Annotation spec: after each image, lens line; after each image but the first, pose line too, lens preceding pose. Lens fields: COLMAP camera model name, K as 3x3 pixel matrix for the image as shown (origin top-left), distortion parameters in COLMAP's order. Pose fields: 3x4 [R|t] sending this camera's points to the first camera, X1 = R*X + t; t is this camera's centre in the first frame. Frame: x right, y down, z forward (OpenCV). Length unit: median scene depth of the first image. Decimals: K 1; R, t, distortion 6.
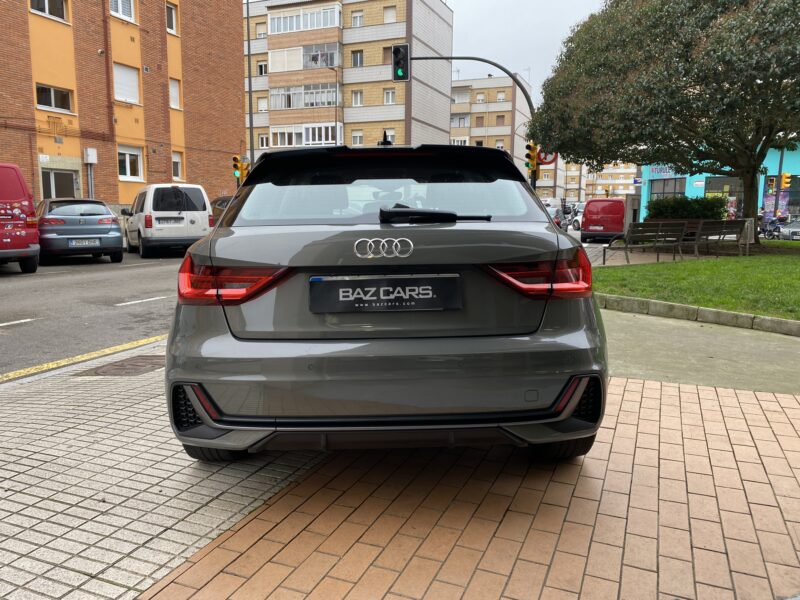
lens RADIAL K [[607.2, 0, 401.1], [0, 607.2, 296.9], [0, 0, 1]] dist [0.012445, -0.003454]
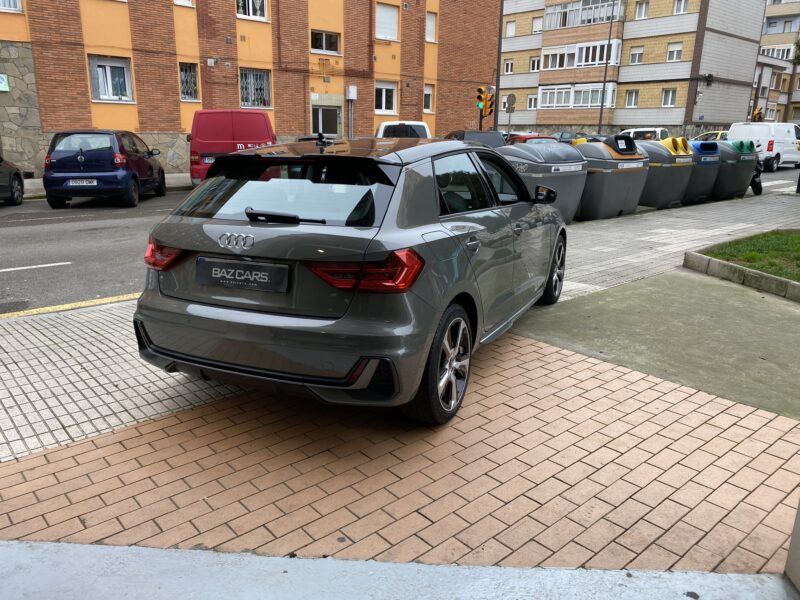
lens RADIAL K [[607.2, 0, 393.5], [0, 607.2, 295.0], [0, 0, 1]] dist [0.012445, -0.003454]
pose [[0.895350, 0.119128, -0.429134, 0.151245], [-0.067347, 0.988697, 0.133950, -0.028899], [0.440241, -0.091031, 0.893253, -0.010103]]
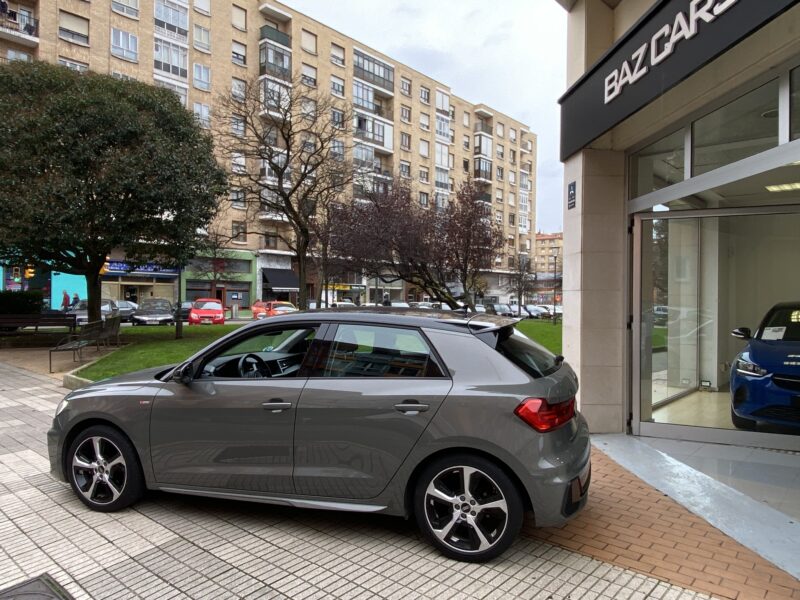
lens RADIAL K [[557.3, 0, 392.1], [0, 557.3, 295.1], [0, 0, 1]] dist [0.037192, -0.044512]
pose [[0.321995, 0.000765, 0.946741, -0.337879], [0.123179, 0.991466, -0.042696, -0.059024], [-0.938694, 0.130367, 0.319153, 0.162993]]
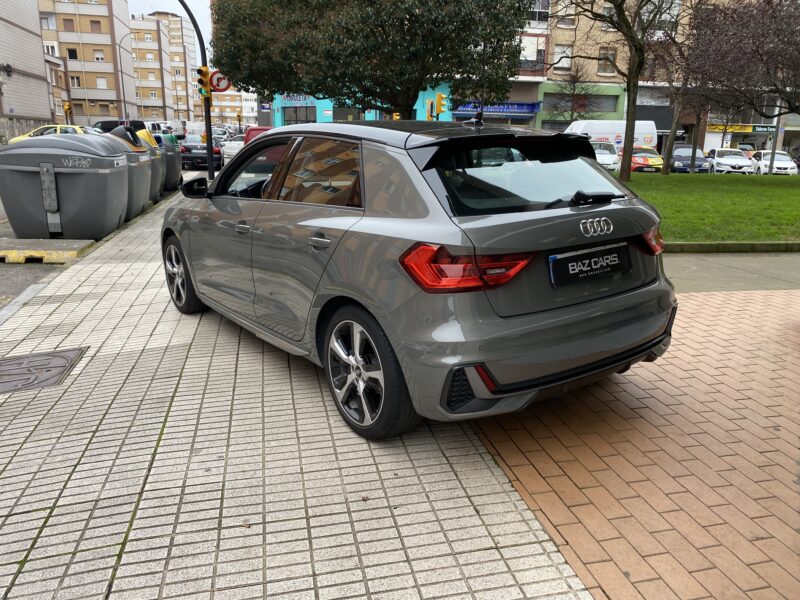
lens RADIAL K [[607.2, 0, 401.6], [0, 607.2, 301.0], [0, 0, 1]] dist [0.012445, -0.003454]
pose [[0.814955, -0.141861, 0.561893, -0.185185], [0.068403, 0.986345, 0.149813, -0.025117], [-0.575473, -0.083656, 0.813531, 0.036103]]
